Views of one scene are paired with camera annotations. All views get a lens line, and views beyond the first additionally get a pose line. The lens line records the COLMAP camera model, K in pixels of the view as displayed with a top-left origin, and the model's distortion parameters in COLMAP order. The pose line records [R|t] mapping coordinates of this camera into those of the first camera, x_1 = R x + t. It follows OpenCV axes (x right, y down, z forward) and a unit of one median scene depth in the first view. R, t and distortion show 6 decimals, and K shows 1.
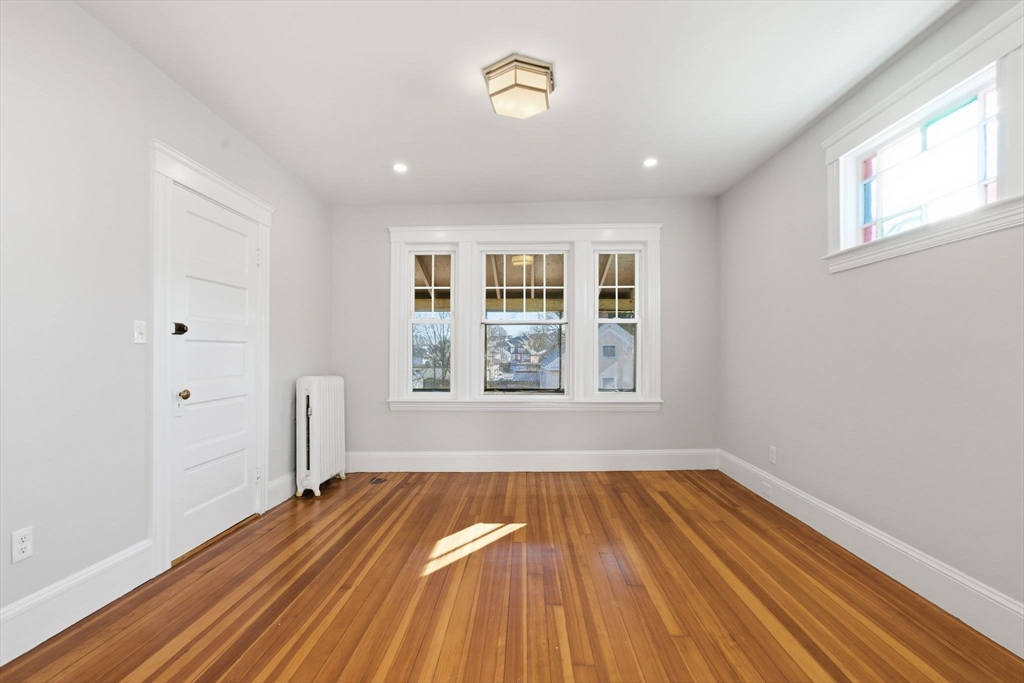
lens RADIAL K [[472.4, 0, 514.0], [0, 472.4, 350.8], [0, 0, 1]] dist [-0.008519, 0.002489]
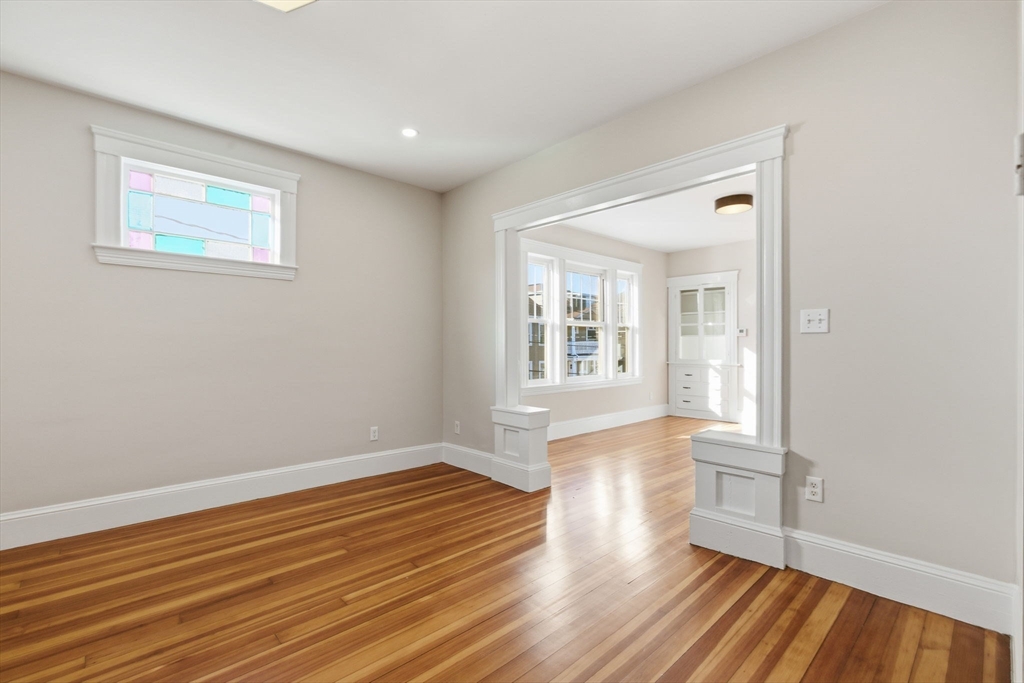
lens RADIAL K [[472.4, 0, 509.2], [0, 472.4, 346.0], [0, 0, 1]] dist [-0.008519, 0.002489]
pose [[-0.706878, -0.003074, 0.707329, -0.482409], [-0.003102, 0.999994, 0.001246, 0.005072], [-0.707328, -0.001314, -0.706884, 0.827509]]
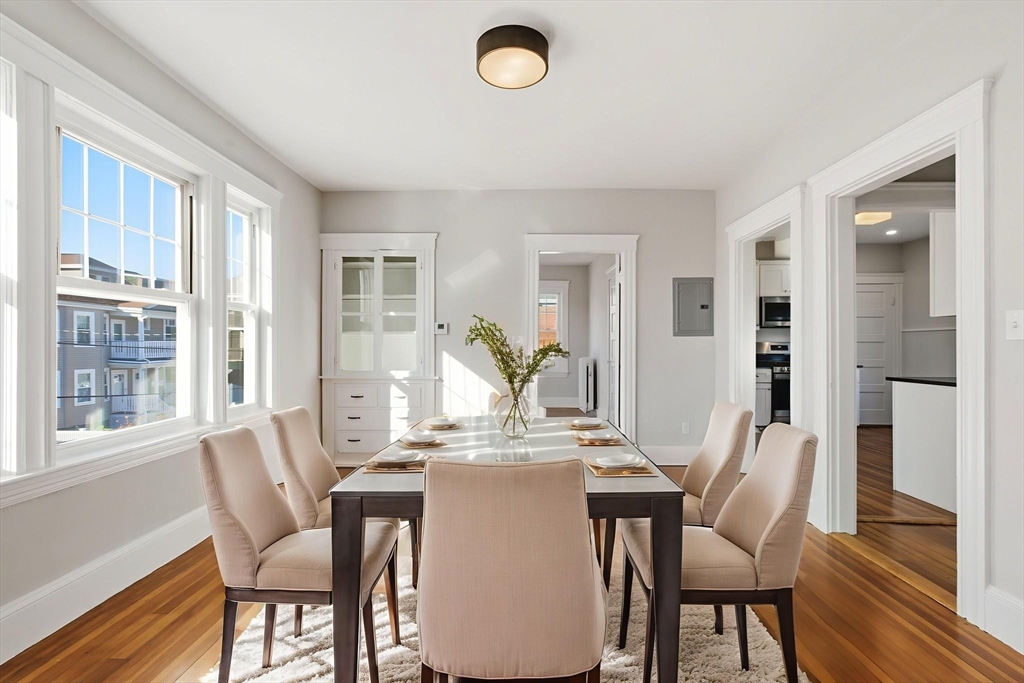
lens RADIAL K [[472.4, 0, 518.4], [0, 472.4, 342.8], [0, 0, 1]] dist [-0.008519, 0.002489]
pose [[-0.999824, -0.003129, -0.018471, -0.005450], [-0.002940, 0.999943, -0.010225, 0.000486], [0.018502, -0.010169, -0.999777, 0.111145]]
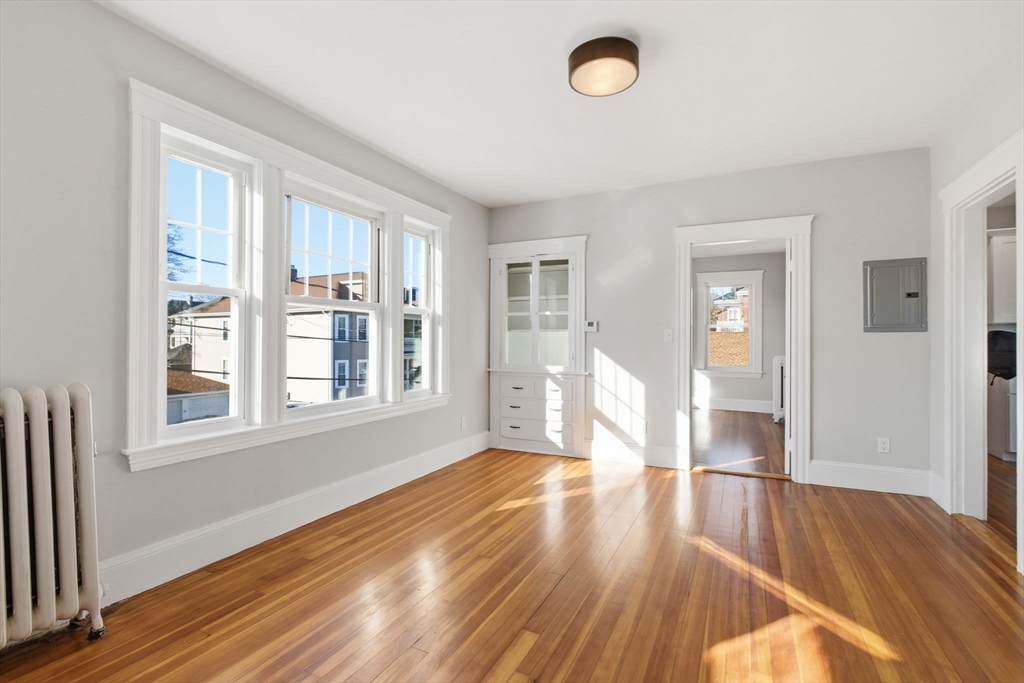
lens RADIAL K [[472.4, 0, 511.6], [0, 472.4, 336.7], [0, 0, 1]] dist [-0.008519, 0.002489]
pose [[-0.905924, -0.001447, 0.423439, -0.169102], [-0.007503, 0.999892, -0.012637, -0.002451], [-0.423375, -0.014625, -0.905837, 0.128083]]
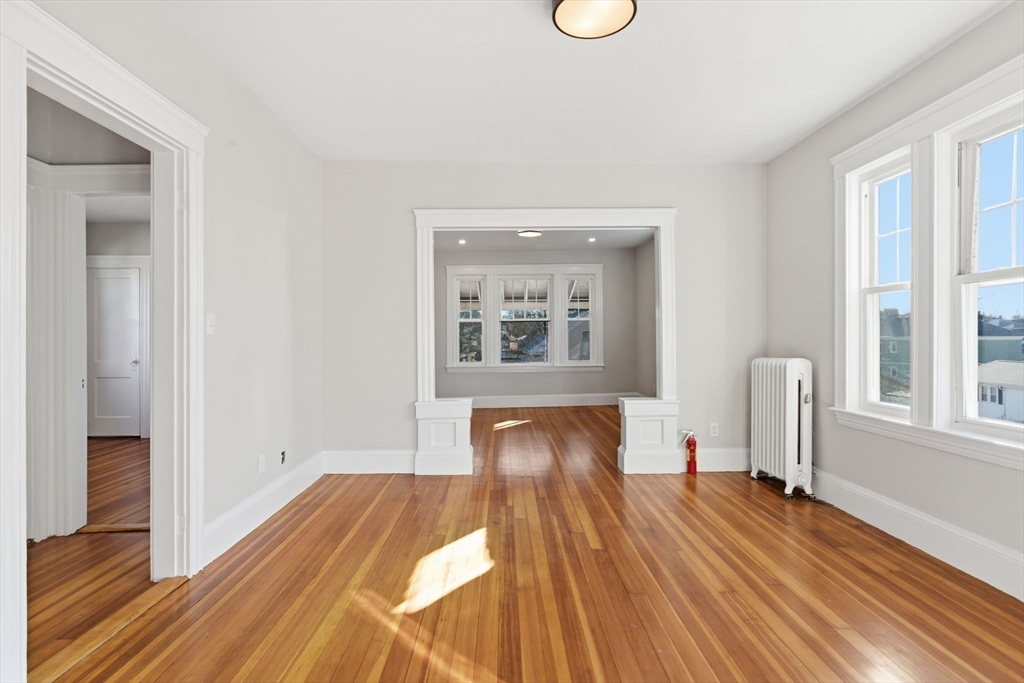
lens RADIAL K [[508.1, 0, 516.7], [0, 508.1, 337.8], [0, 0, 1]] dist [-0.014643, 0.003018]
pose [[0.998713, -0.008647, 0.049969, -0.128932], [0.008538, 0.999961, 0.002396, -0.003602], [-0.049988, -0.001966, 0.998748, -1.067947]]
